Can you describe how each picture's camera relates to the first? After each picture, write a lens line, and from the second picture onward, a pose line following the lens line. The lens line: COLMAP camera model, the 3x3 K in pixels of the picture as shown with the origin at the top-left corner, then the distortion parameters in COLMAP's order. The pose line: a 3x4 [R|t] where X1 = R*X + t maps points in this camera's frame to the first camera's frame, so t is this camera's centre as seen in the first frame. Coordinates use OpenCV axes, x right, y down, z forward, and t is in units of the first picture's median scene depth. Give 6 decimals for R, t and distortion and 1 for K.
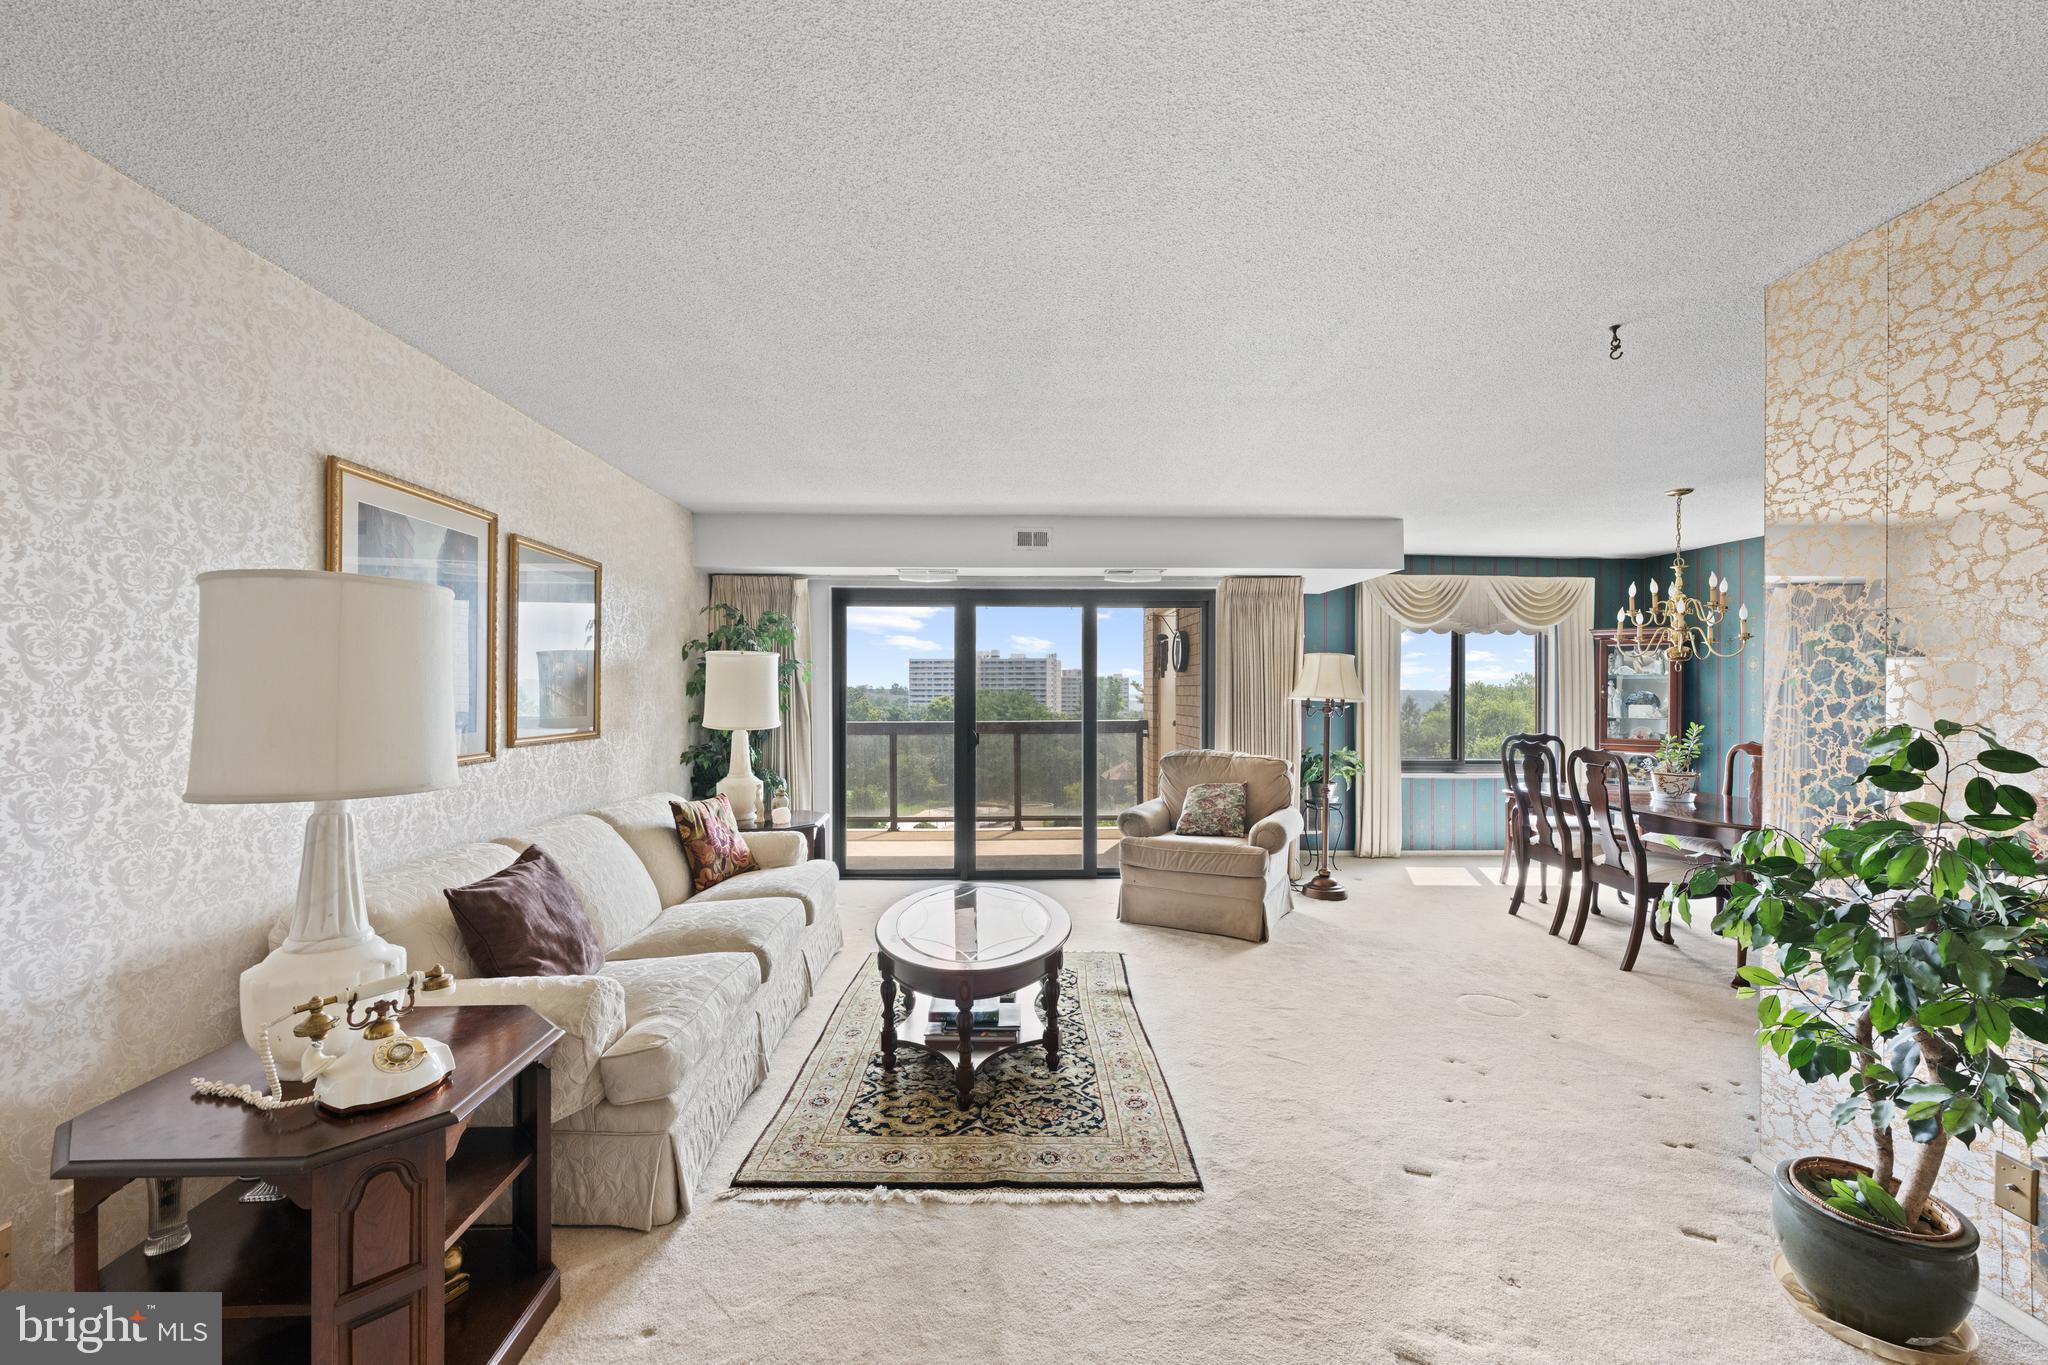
lens RADIAL K [[824.4, 0, 1014.7], [0, 824.4, 688.7], [0, 0, 1]] dist [0.001506, -0.000428]
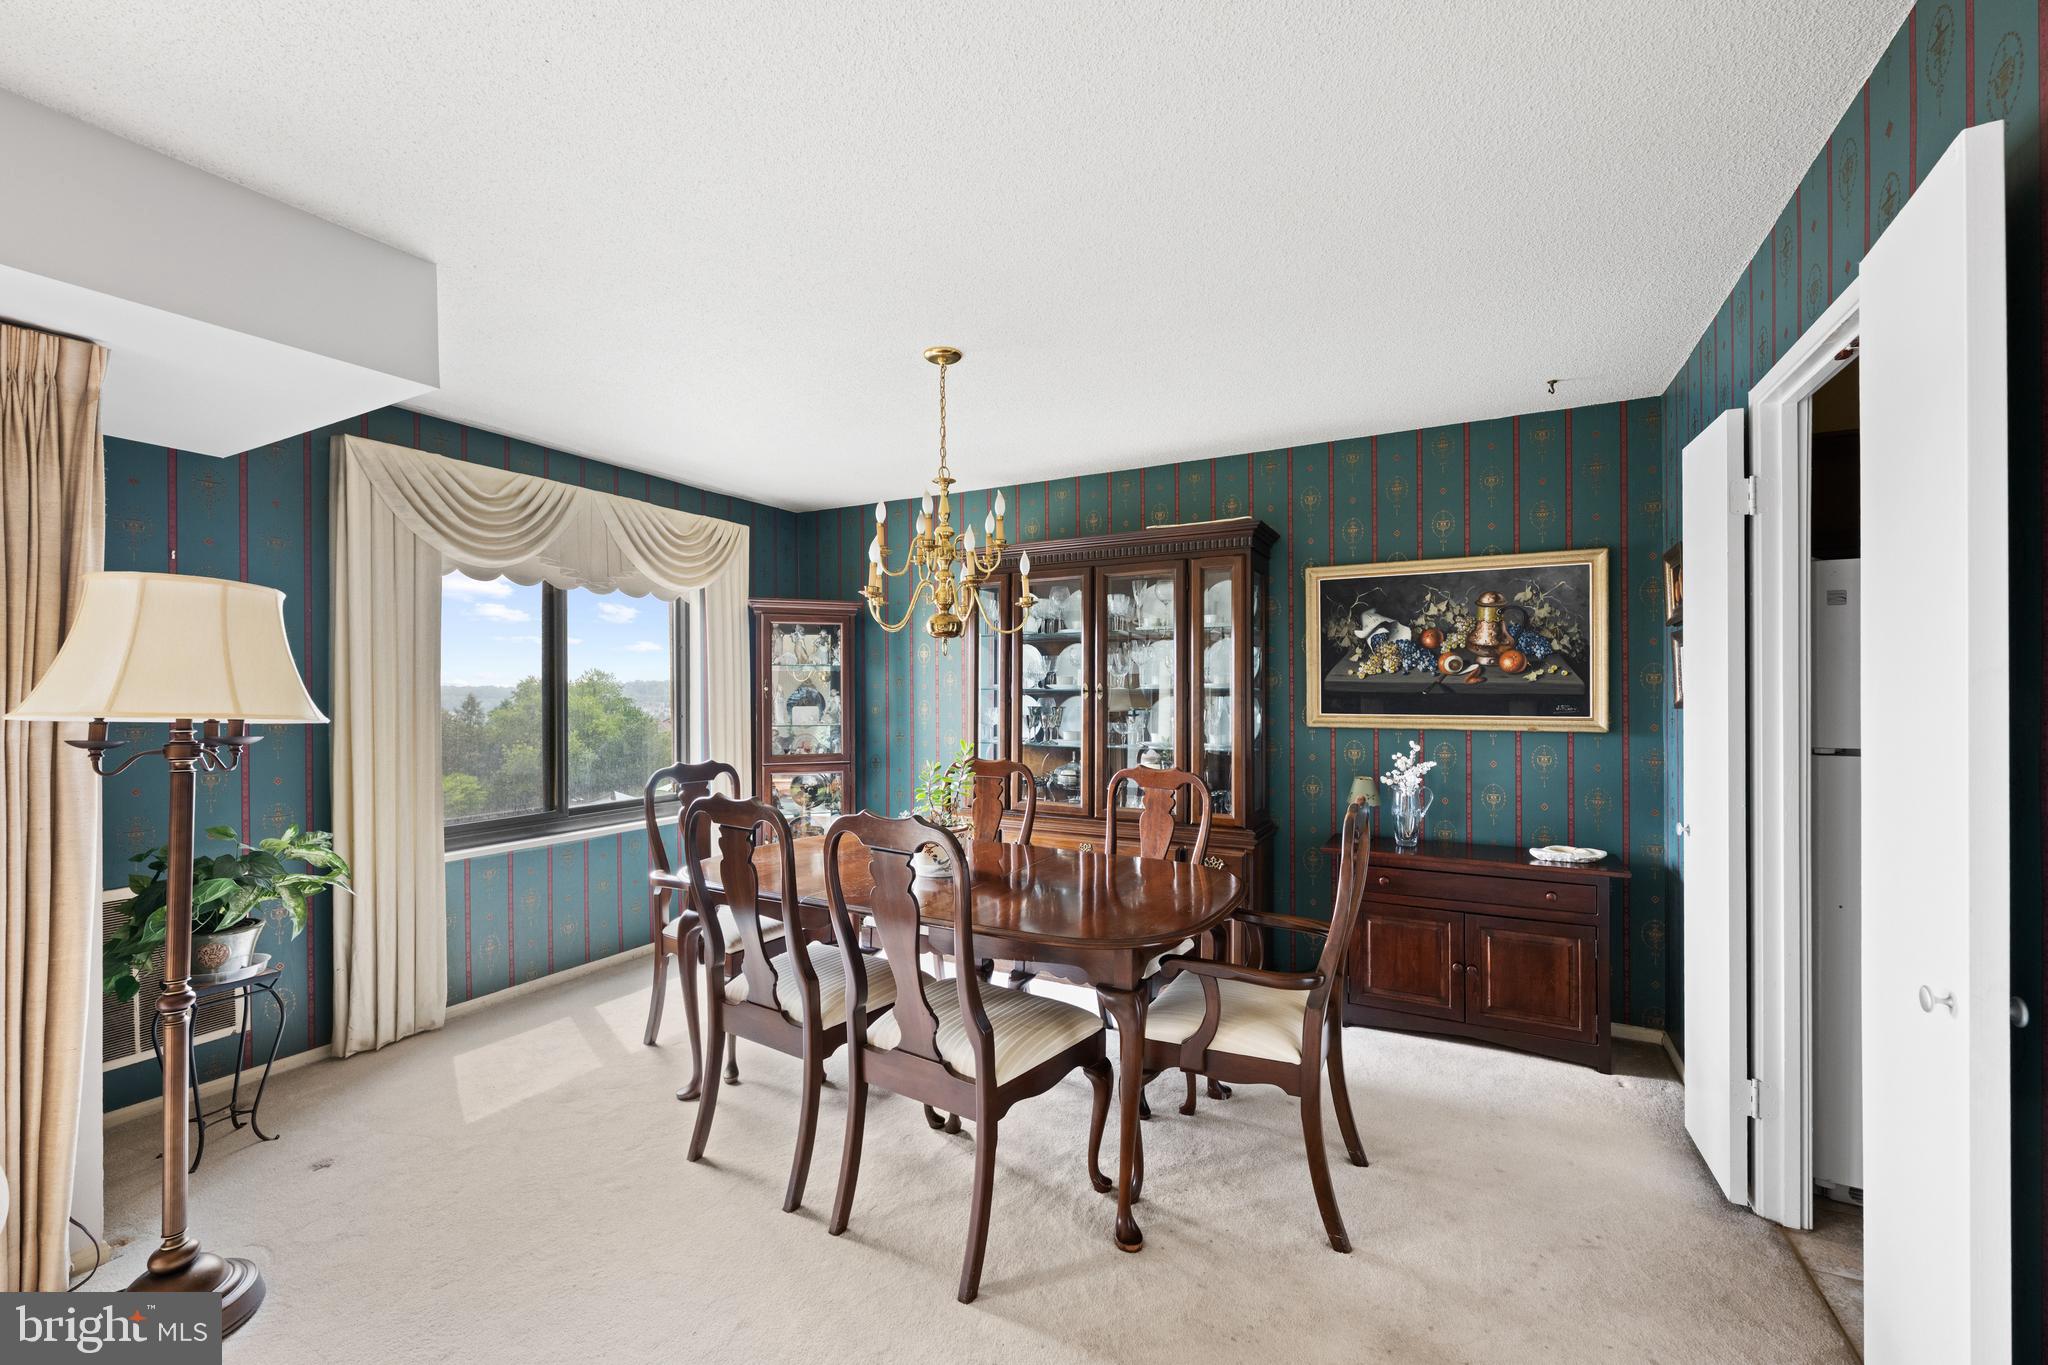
lens RADIAL K [[824.4, 0, 1016.7], [0, 824.4, 685.7], [0, 0, 1]] dist [0.001506, -0.000428]
pose [[0.514412, -0.006082, 0.857521, 0.220514], [0.005986, 0.999976, 0.003502, -0.000098], [-0.857522, 0.003332, 0.514437, 0.448712]]
